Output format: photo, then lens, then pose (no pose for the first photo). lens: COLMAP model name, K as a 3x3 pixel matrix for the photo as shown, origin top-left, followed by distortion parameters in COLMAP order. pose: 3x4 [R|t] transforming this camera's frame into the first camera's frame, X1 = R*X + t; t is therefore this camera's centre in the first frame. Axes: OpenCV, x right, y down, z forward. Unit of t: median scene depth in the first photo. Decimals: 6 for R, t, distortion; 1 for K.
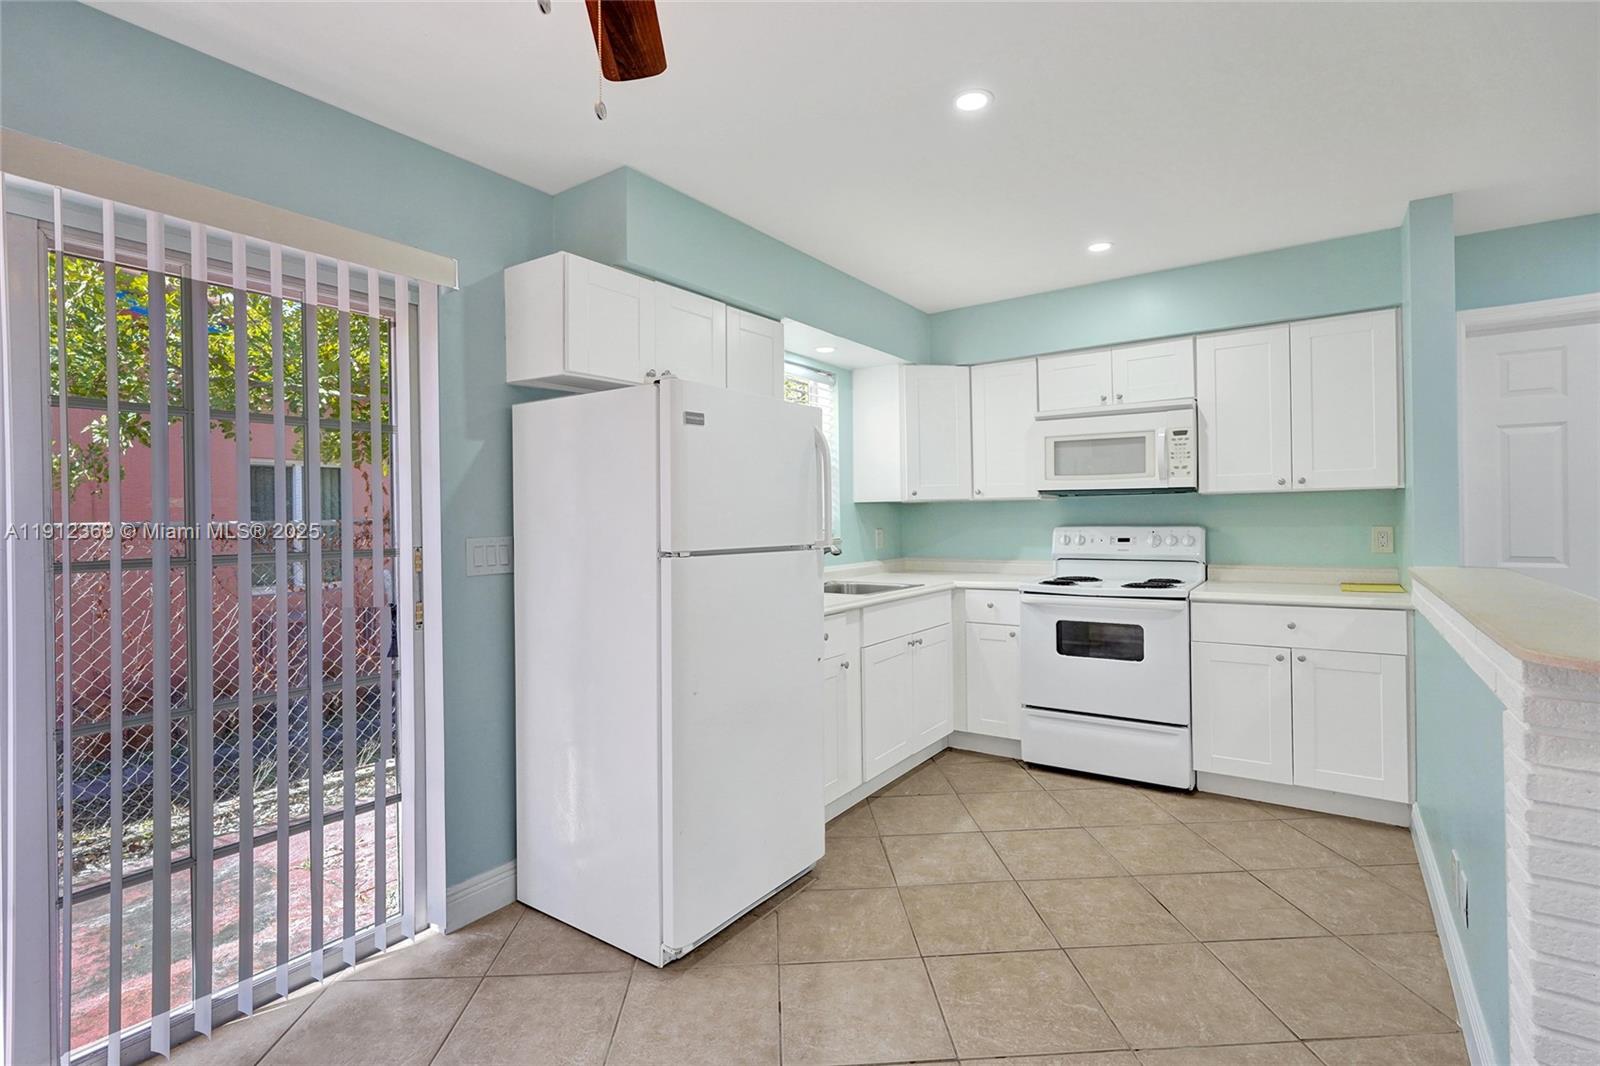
lens RADIAL K [[758.9, 0, 799.2], [0, 758.9, 523.5], [0, 0, 1]] dist [0.001693, 0.000735]
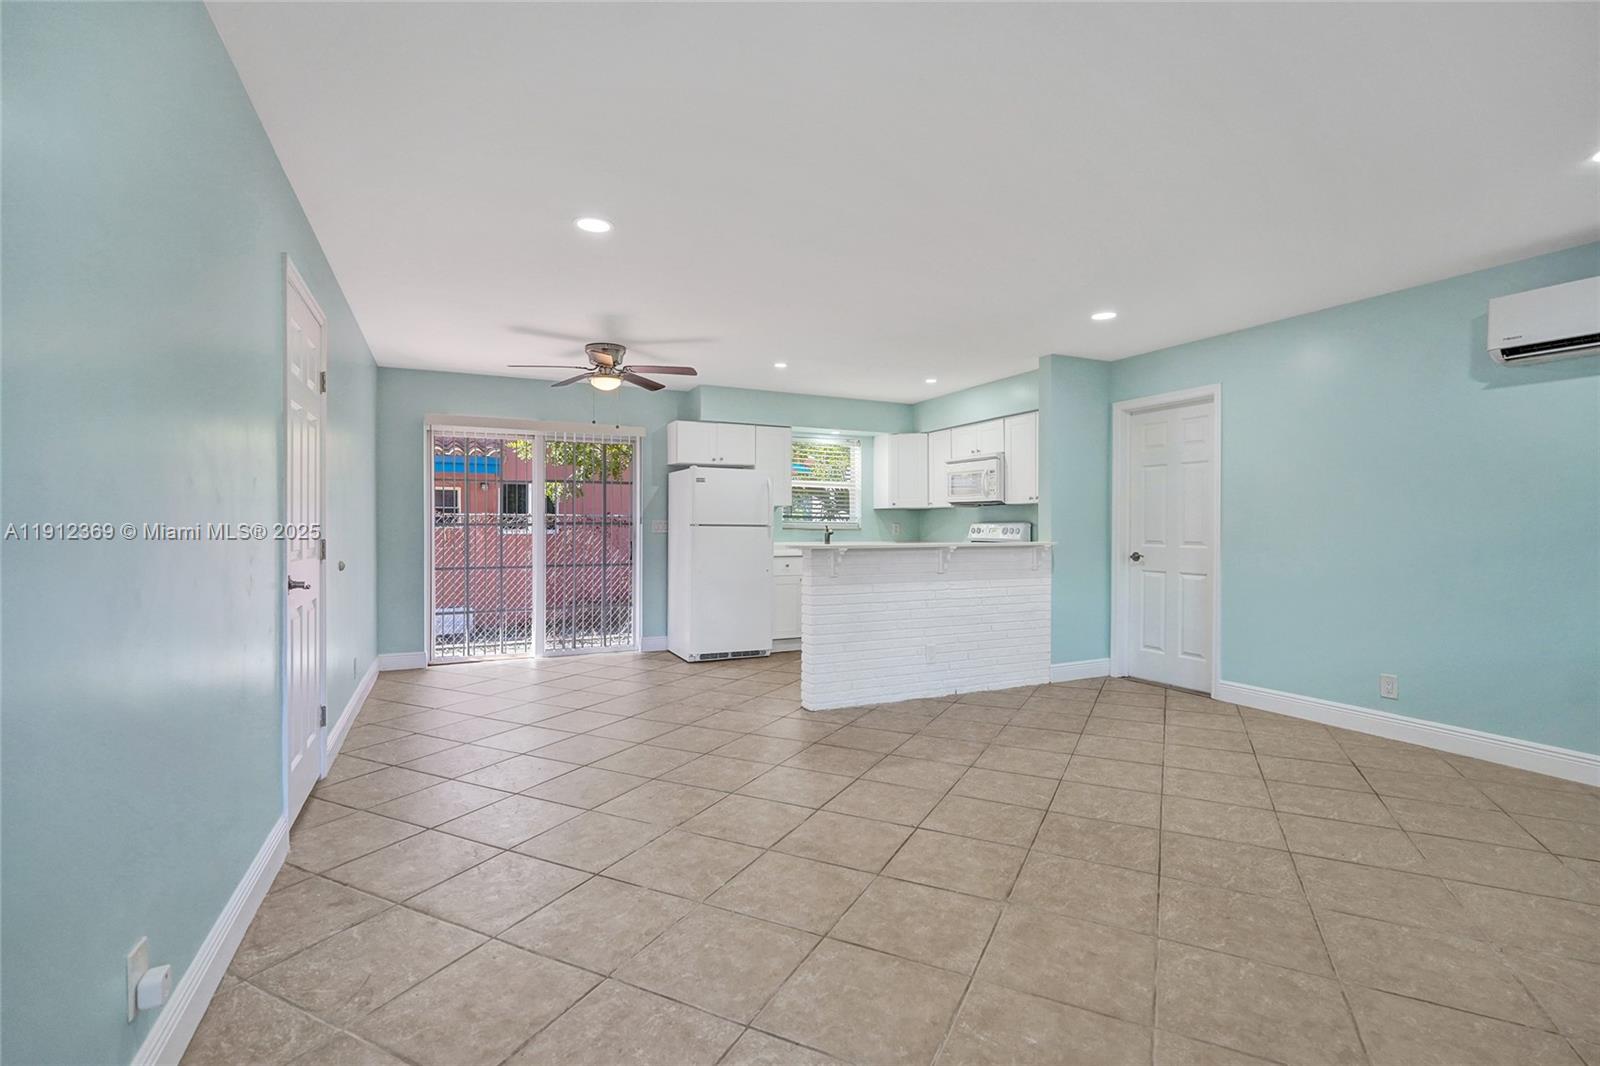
lens RADIAL K [[740.8, 0, 800.0], [0, 740.8, 533.0], [0, 0, 1]] dist [0.001043, 0.000855]
pose [[0.865695, 0.019572, -0.500189, 0.989976], [-0.017345, 0.999808, 0.009102, 0.021828], [0.500271, 0.000796, 0.865868, -0.790030]]
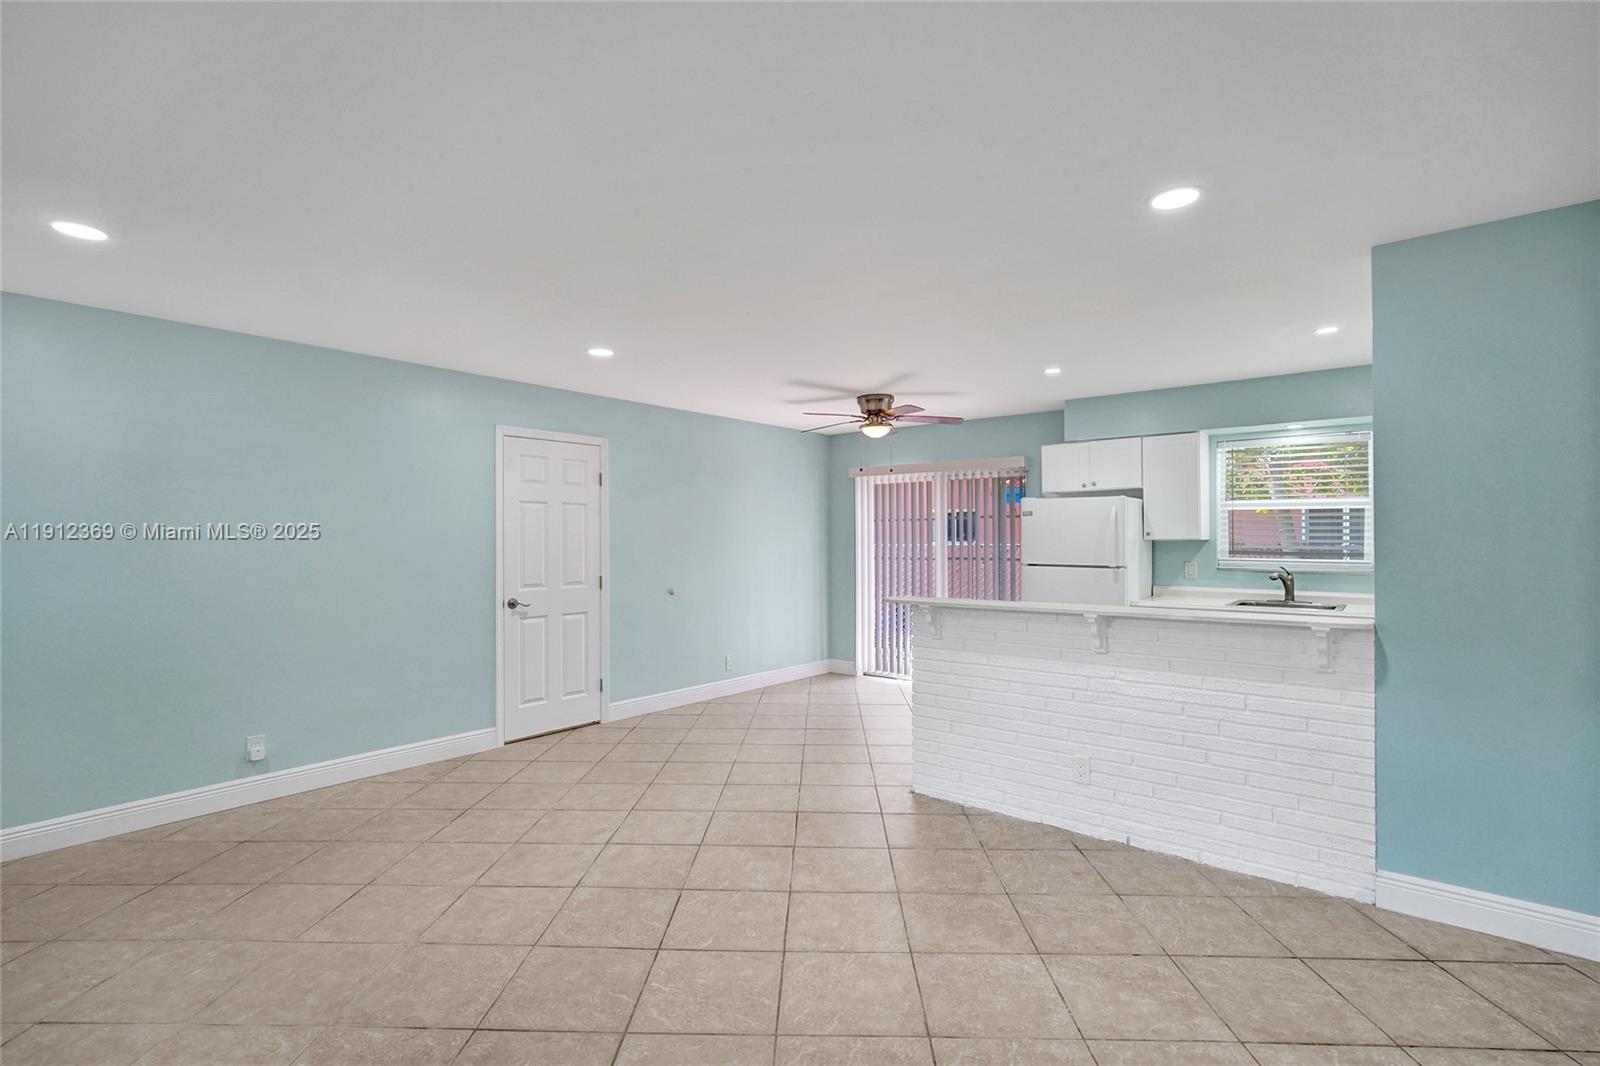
lens RADIAL K [[740.8, 0, 800.0], [0, 740.8, 533.0], [0, 0, 1]] dist [0.001043, 0.000855]
pose [[-0.090420, 0.003983, -0.995896, 1.486346], [-0.002585, 0.999988, 0.004235, -0.047466], [0.995900, 0.002958, -0.090408, 0.269744]]
